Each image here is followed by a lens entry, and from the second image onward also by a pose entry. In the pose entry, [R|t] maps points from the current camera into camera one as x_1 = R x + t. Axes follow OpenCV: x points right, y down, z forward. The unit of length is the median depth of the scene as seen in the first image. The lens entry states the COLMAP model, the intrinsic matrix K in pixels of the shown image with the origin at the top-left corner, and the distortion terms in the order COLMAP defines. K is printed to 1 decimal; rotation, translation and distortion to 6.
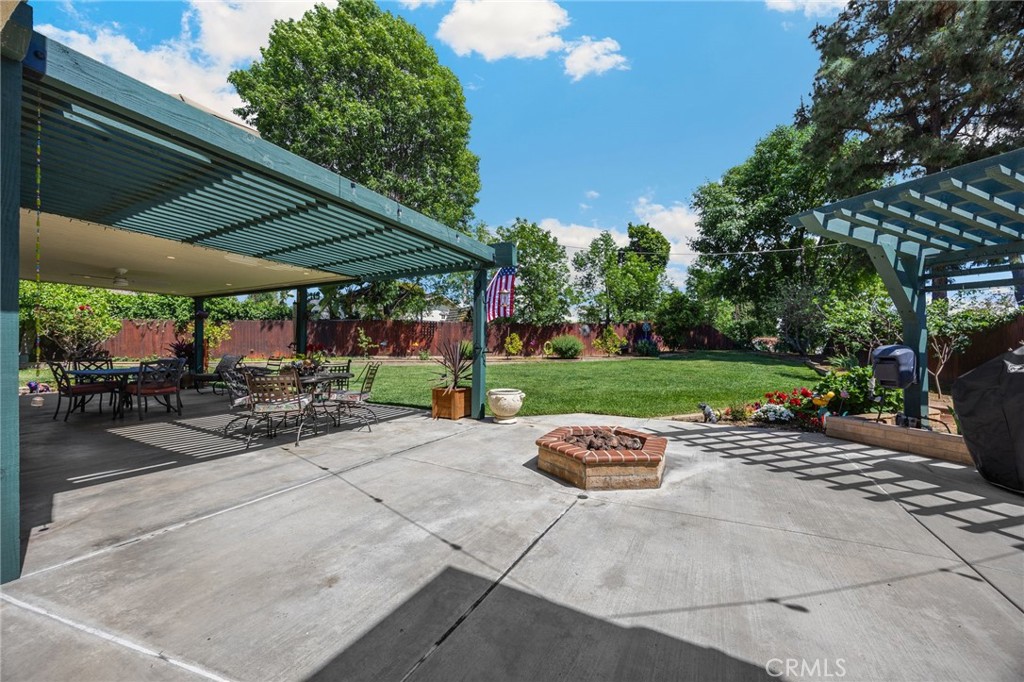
lens RADIAL K [[384.2, 0, 502.6], [0, 384.2, 341.6], [0, 0, 1]] dist [-0.005855, -0.000076]
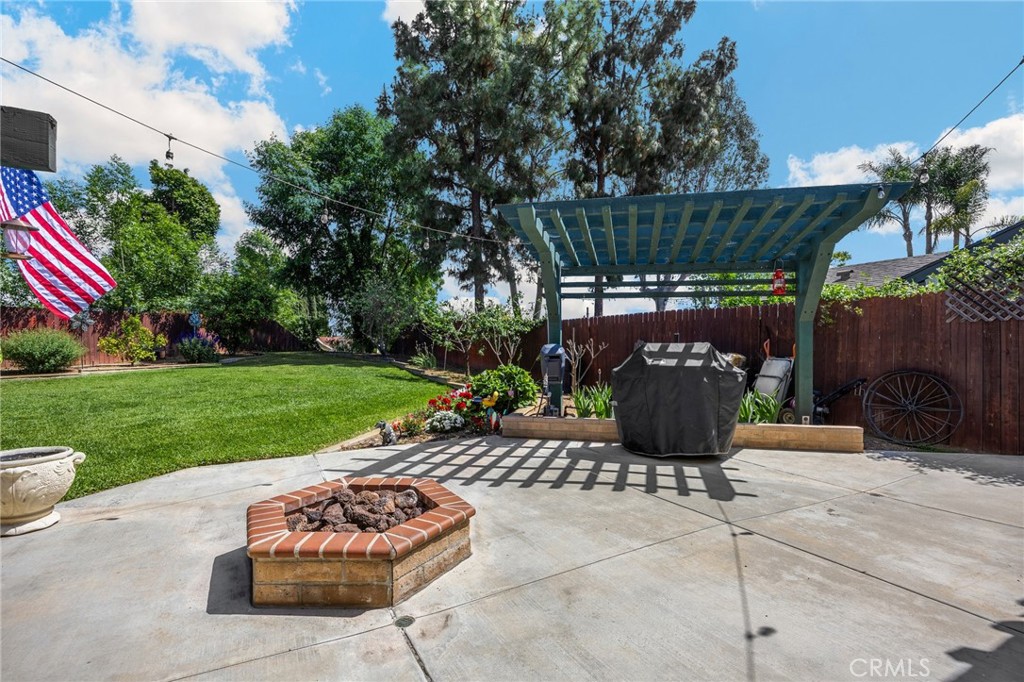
lens RADIAL K [[479.0, 0, 512.0], [0, 479.0, 341.0], [0, 0, 1]] dist [-0.011052, -0.000061]
pose [[0.537869, -0.000430, 0.843028, -0.133128], [0.000341, 1.000000, 0.000292, -0.000323], [-0.843028, 0.000130, 0.537869, 0.229885]]
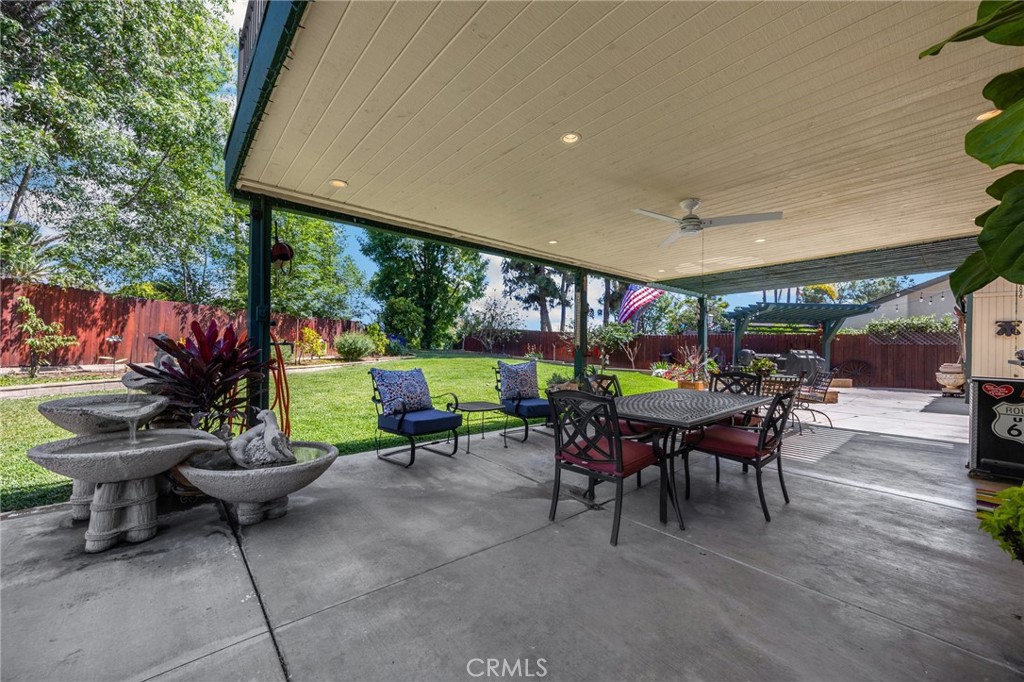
lens RADIAL K [[403.4, 0, 513.6], [0, 403.4, 344.9], [0, 0, 1]] dist [0.001344, 0.000219]
pose [[0.336802, 0.003451, 0.941569, -1.643425], [-0.018940, 0.999816, 0.003110, -0.002279], [-0.941385, -0.018881, 0.336806, 1.096805]]
